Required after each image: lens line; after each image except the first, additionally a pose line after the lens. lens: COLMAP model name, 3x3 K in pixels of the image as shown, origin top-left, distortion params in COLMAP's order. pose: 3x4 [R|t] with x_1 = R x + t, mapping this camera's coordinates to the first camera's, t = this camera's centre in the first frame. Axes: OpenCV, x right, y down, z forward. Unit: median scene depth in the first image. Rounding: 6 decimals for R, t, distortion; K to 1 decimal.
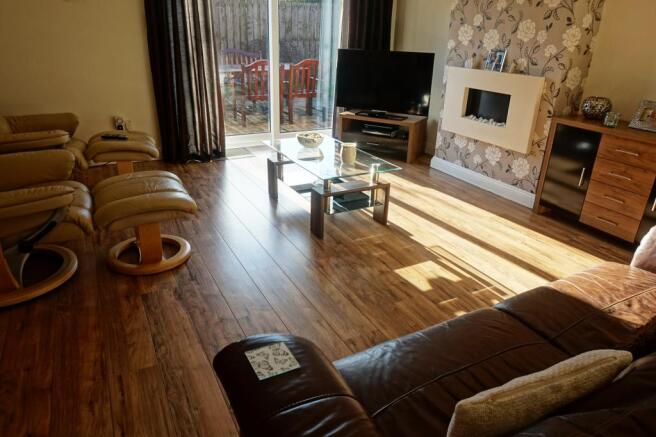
lens RADIAL K [[446.4, 0, 331.0], [0, 446.4, 217.8], [0, 0, 1]] dist [-0.030253, 0.011549]
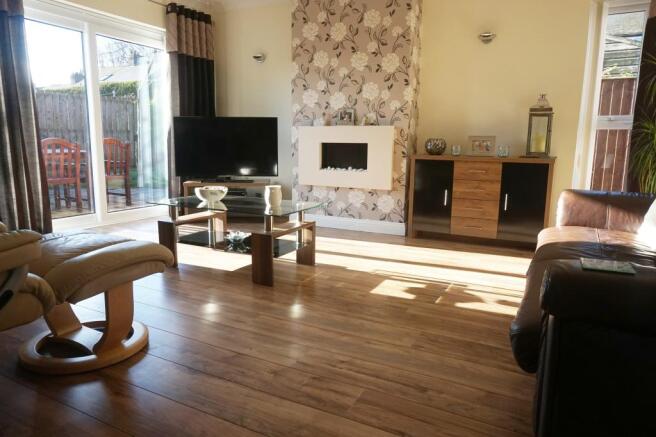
lens RADIAL K [[446.4, 0, 330.0], [0, 446.4, 216.9], [0, 0, 1]] dist [-0.030253, 0.011549]
pose [[0.820807, -0.110391, 0.560437, -0.358407], [0.233022, 0.960506, -0.152086, 0.065651], [-0.521514, 0.255427, 0.814113, 0.146728]]
